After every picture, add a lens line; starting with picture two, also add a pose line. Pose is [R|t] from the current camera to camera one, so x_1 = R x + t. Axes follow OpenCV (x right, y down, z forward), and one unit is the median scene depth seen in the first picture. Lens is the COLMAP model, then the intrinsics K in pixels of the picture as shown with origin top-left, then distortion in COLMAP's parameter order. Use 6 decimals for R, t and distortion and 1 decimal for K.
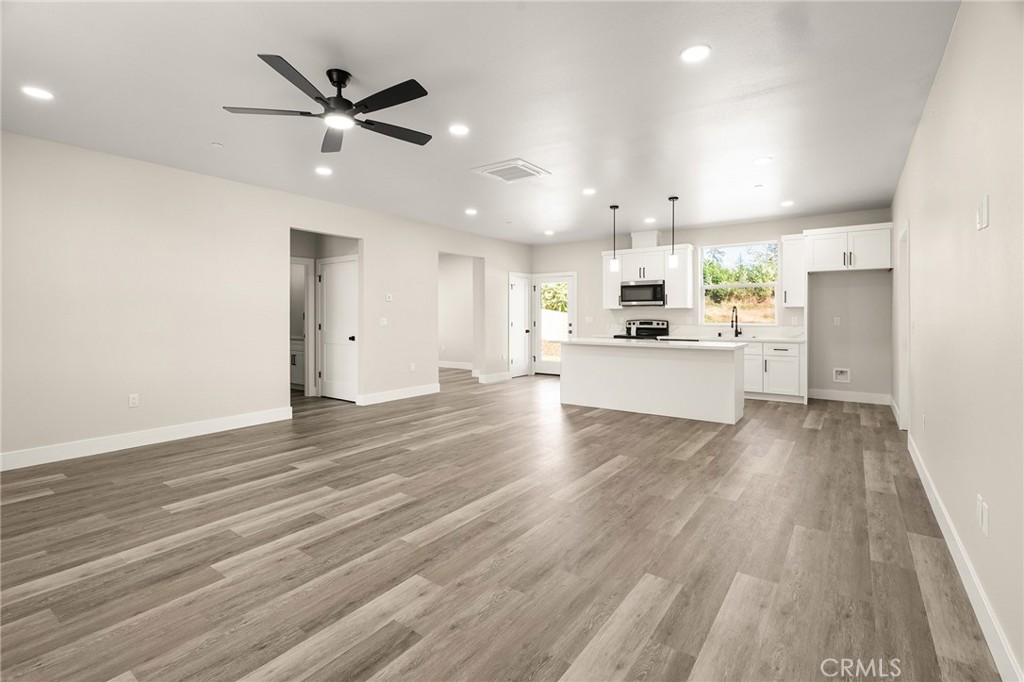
lens RADIAL K [[470.5, 0, 506.6], [0, 470.5, 323.4], [0, 0, 1]] dist [-0.003141, -0.000033]
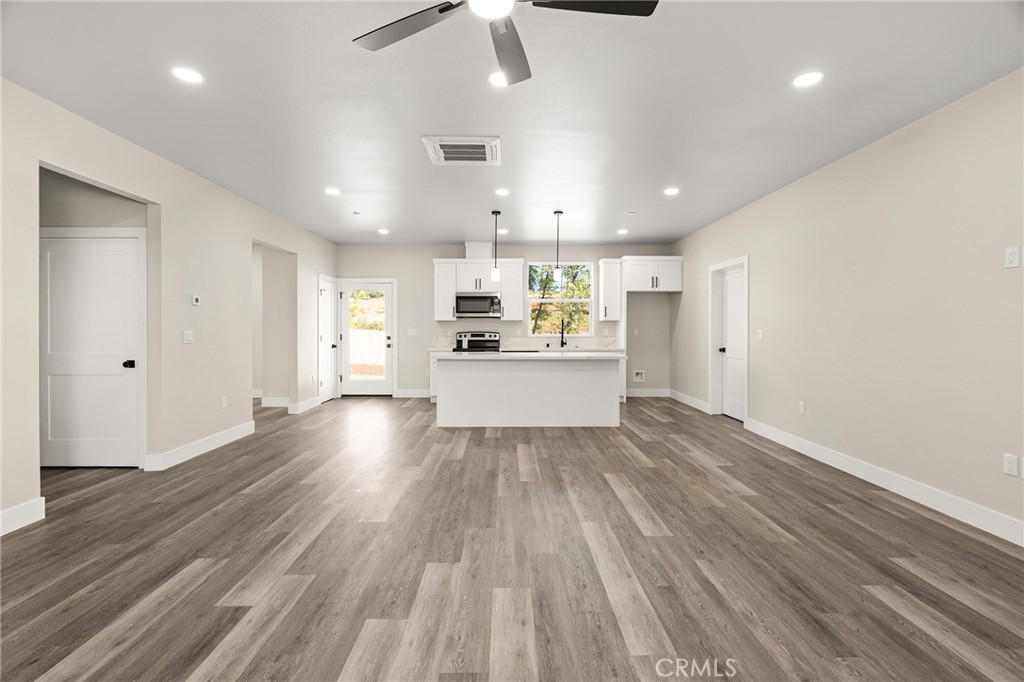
lens RADIAL K [[467.3, 0, 507.7], [0, 467.3, 339.2], [0, 0, 1]] dist [-0.001823, -0.000115]
pose [[0.800625, -0.012446, 0.599036, -0.303061], [0.008110, 0.999918, 0.009935, -0.002168], [-0.599110, -0.003095, 0.800661, 0.225265]]
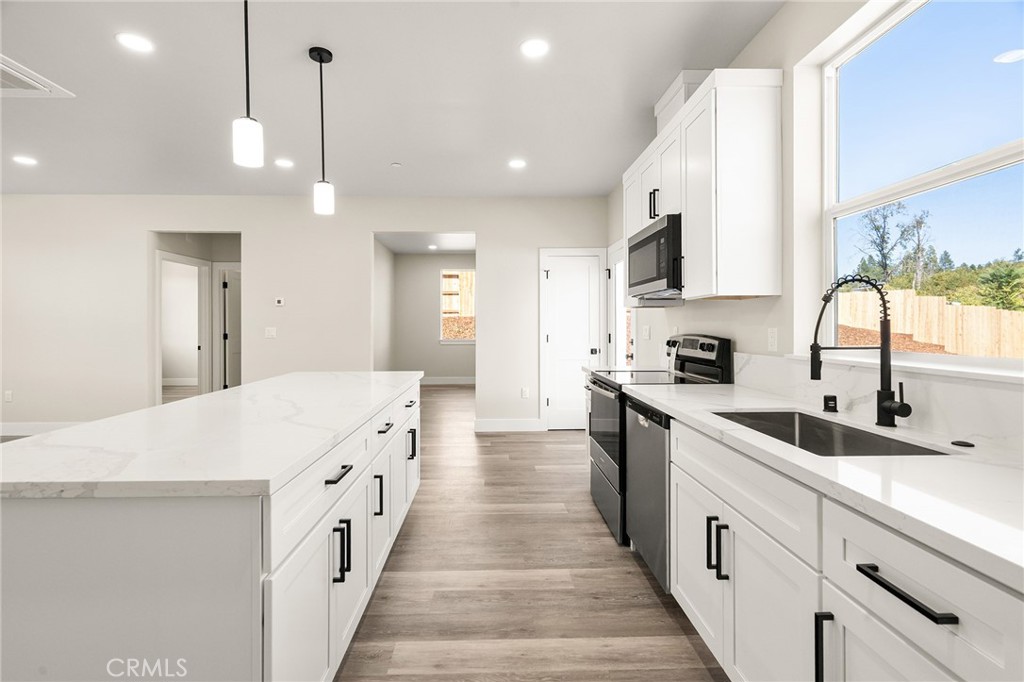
lens RADIAL K [[470.5, 0, 506.6], [0, 470.5, 323.4], [0, 0, 1]] dist [-0.003141, -0.000033]
pose [[0.618131, -0.003487, -0.786068, 0.617981], [-0.010526, 0.999864, -0.012713, -0.012121], [0.786005, 0.016132, 0.618010, 0.846408]]
